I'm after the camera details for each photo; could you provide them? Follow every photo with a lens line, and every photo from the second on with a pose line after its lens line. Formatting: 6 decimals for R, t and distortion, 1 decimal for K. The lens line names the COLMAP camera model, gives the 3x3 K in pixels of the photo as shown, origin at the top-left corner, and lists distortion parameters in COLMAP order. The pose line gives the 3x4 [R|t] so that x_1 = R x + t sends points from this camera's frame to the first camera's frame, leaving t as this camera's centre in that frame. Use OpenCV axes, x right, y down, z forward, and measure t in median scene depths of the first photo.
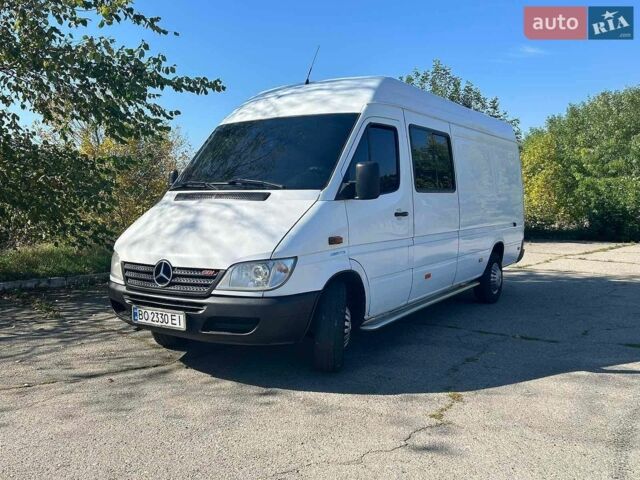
lens RADIAL K [[573.3, 0, 320.0], [0, 573.3, 240.0], [0, 0, 1]] dist [0.012888, -0.012415]
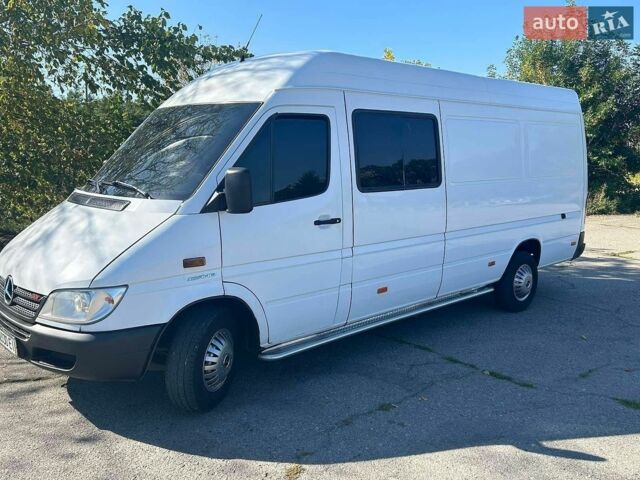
lens RADIAL K [[570.3, 0, 329.2], [0, 570.3, 238.0], [0, 0, 1]] dist [0.007455, -0.006468]
pose [[0.970983, 0.046824, -0.234518, 0.401217], [-0.028011, 0.996163, 0.082918, -0.106506], [0.237501, -0.073943, 0.968569, 0.232500]]
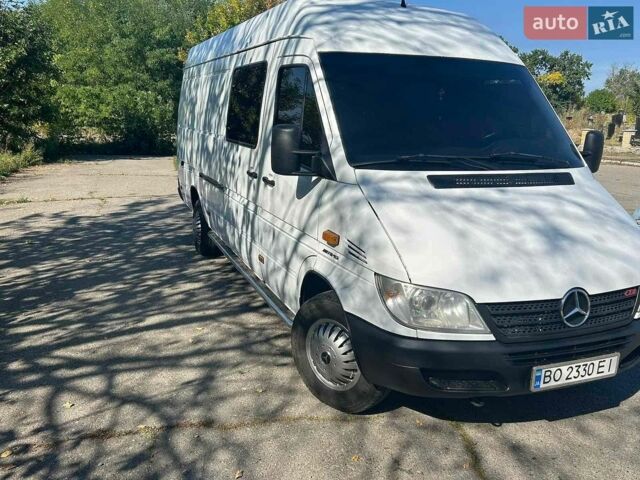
lens RADIAL K [[570.3, 0, 329.2], [0, 570.3, 238.0], [0, 0, 1]] dist [0.007455, -0.006468]
pose [[0.588964, -0.157394, 0.792685, -0.904555], [0.027877, 0.984225, 0.174713, -0.139330], [-0.807679, -0.080801, 0.584060, 0.792831]]
